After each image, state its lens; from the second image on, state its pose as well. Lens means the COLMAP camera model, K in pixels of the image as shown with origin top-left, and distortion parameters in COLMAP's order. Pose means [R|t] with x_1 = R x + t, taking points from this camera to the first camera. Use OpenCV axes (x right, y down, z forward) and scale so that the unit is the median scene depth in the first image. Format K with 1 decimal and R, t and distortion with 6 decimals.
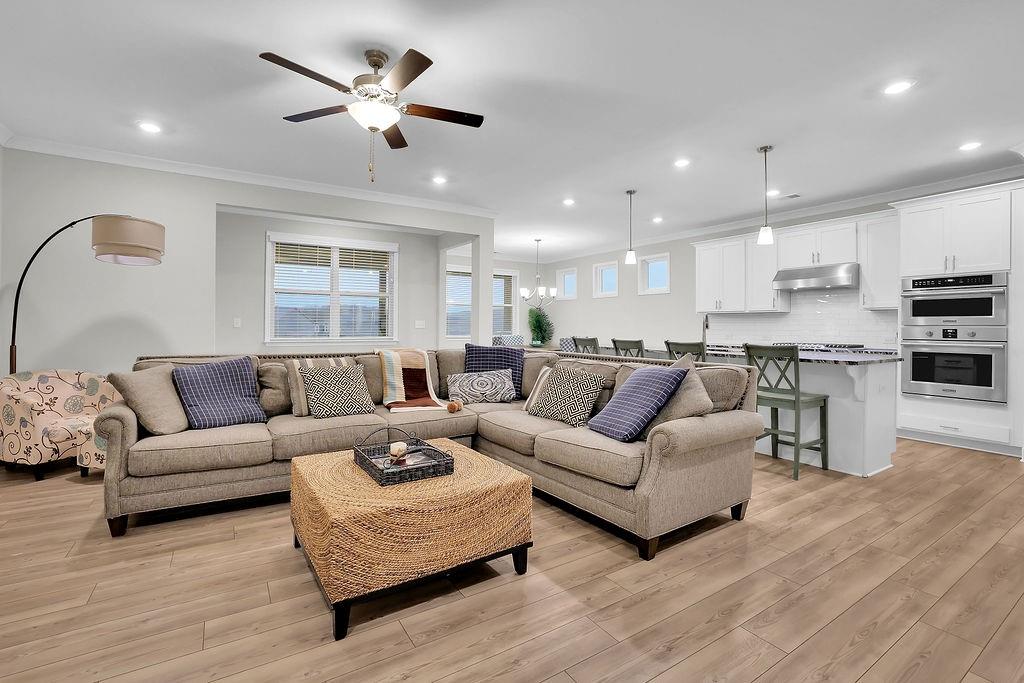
lens RADIAL K [[447.5, 0, 508.8], [0, 447.5, 324.4], [0, 0, 1]] dist [-0.019069, 0.012767]
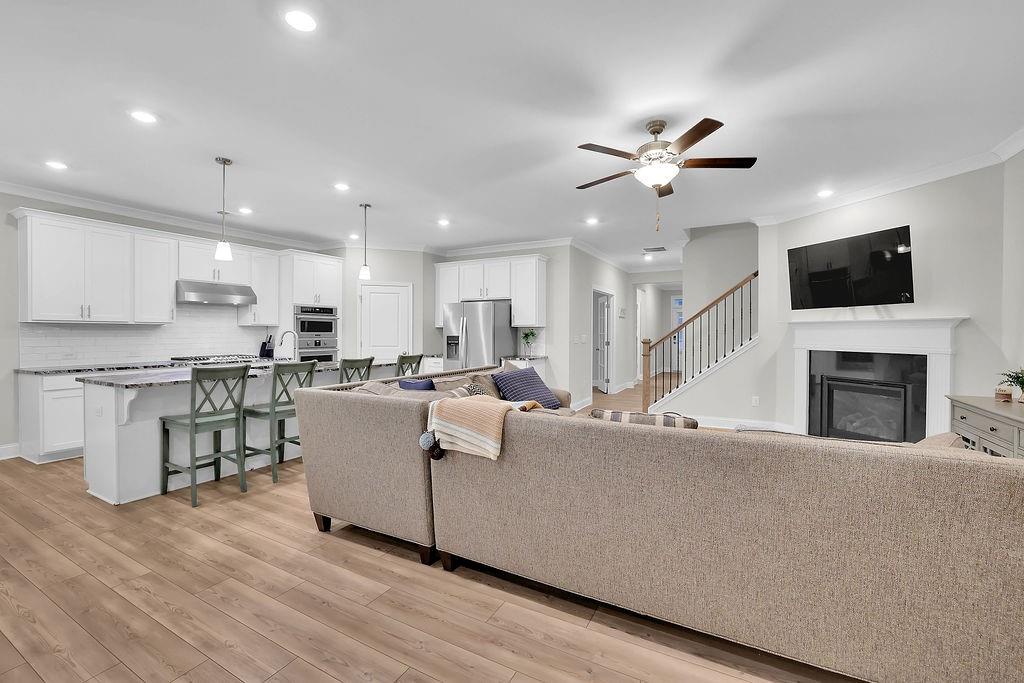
lens RADIAL K [[433.4, 0, 503.7], [0, 433.4, 335.4], [0, 0, 1]] dist [-0.023572, 0.000628]
pose [[-0.478286, -0.014098, 0.878091, -0.639860], [-0.010634, 0.999891, 0.010261, -0.028482], [-0.878140, -0.004430, -0.478383, 1.089094]]
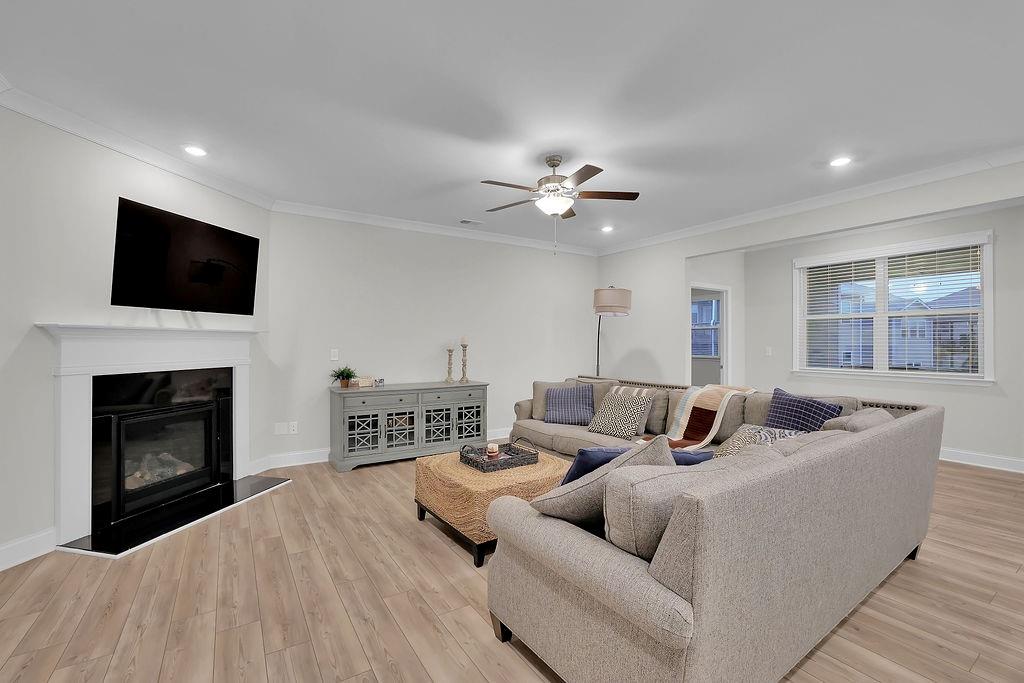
lens RADIAL K [[443.6, 0, 505.5], [0, 443.6, 340.4], [0, 0, 1]] dist [-0.028357, -0.000036]
pose [[0.000543, -0.014036, -0.999901, 0.574494], [0.006347, 0.999881, -0.014033, -0.026991], [0.999980, -0.006339, 0.000632, 0.486741]]
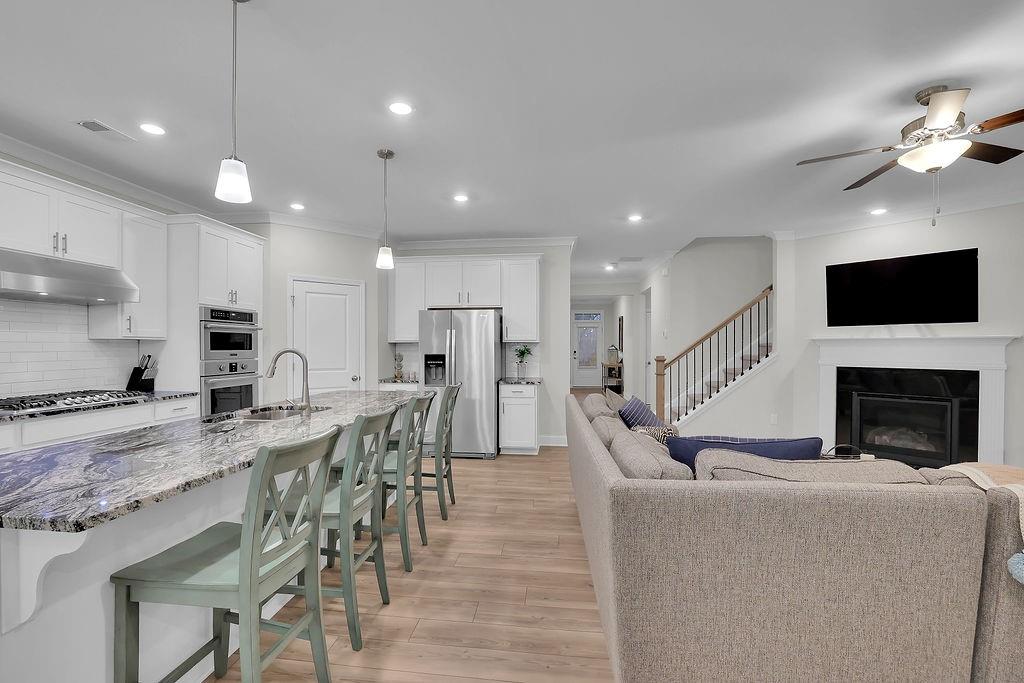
lens RADIAL K [[450.5, 0, 499.8], [0, 450.5, 351.7], [0, 0, 1]] dist [-0.041732, 0.012837]
pose [[-0.769901, -0.015132, 0.637984, -0.110326], [-0.010539, 0.999884, 0.010998, -0.030200], [-0.638077, 0.001744, -0.769971, 1.313050]]
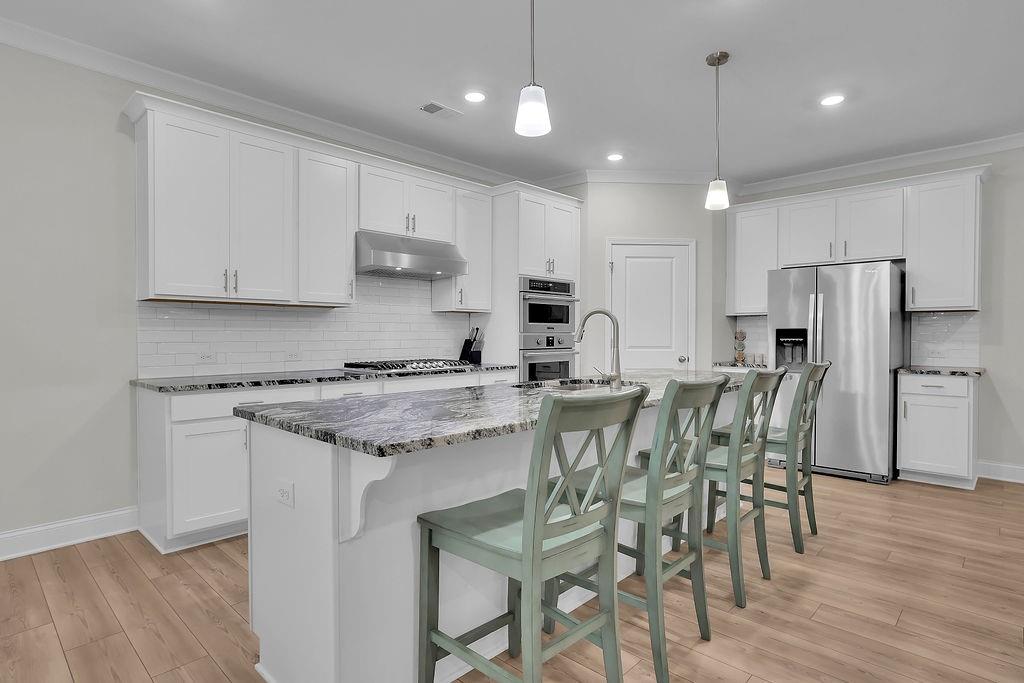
lens RADIAL K [[537.9, 0, 507.3], [0, 537.9, 343.9], [0, 0, 1]] dist [-0.026921, 0.001051]
pose [[-0.235727, -0.025100, 0.971495, -0.089498], [-0.008918, 0.999680, 0.023664, -0.000204], [-0.971778, -0.003085, -0.235875, 1.281617]]
